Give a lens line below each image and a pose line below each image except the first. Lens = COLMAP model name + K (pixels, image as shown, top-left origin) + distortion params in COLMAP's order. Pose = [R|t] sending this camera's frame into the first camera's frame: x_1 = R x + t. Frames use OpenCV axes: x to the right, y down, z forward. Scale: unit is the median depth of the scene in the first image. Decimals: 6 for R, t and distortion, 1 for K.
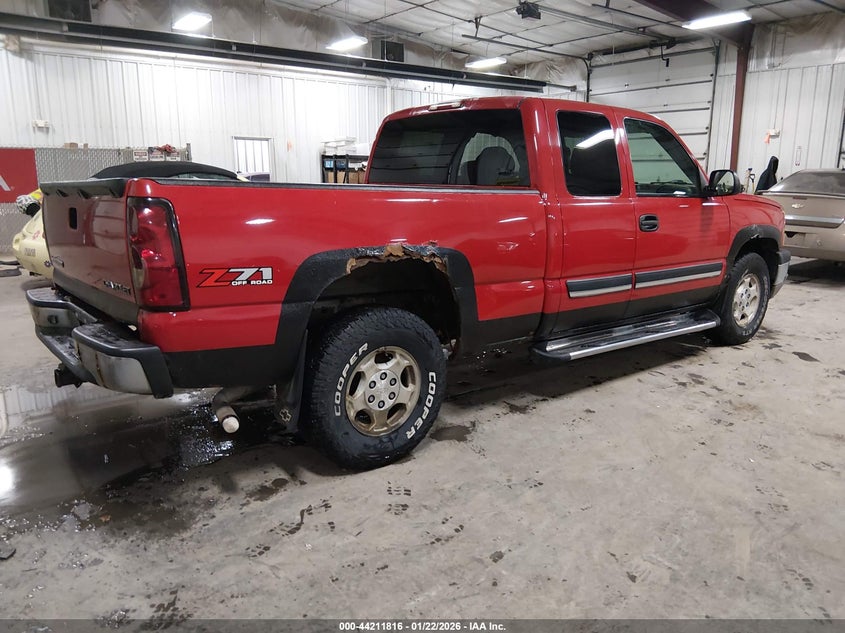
lens RADIAL K [[640.4, 0, 425.9], [0, 640.4, 293.8], [0, 0, 1]] dist [0.066318, -0.117939]
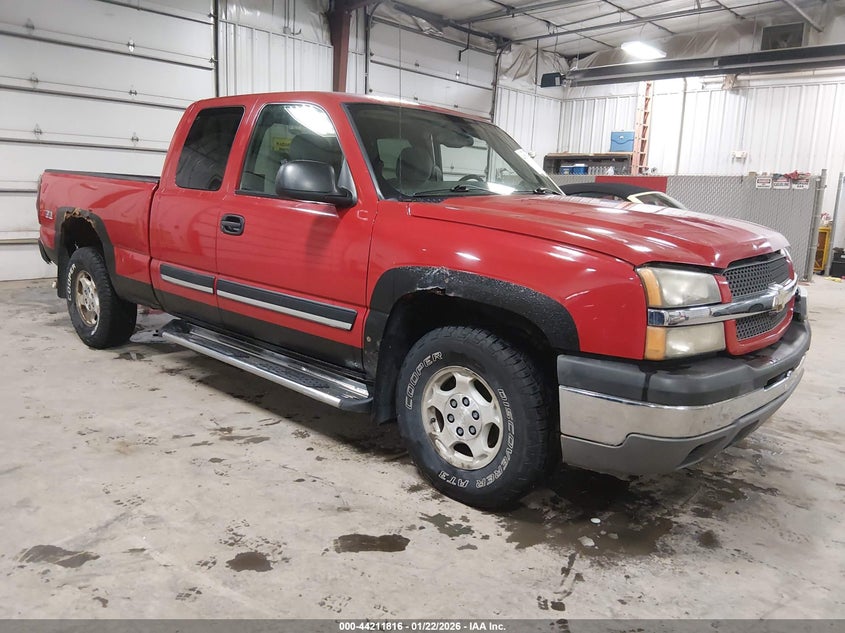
lens RADIAL K [[640.4, 0, 425.9], [0, 640.4, 293.8], [0, 0, 1]] dist [0.066318, -0.117939]
pose [[0.181081, 0.155824, -0.971045, 1.148770], [-0.217983, 0.969168, 0.114873, -0.161971], [0.959006, 0.190870, 0.209465, 1.006849]]
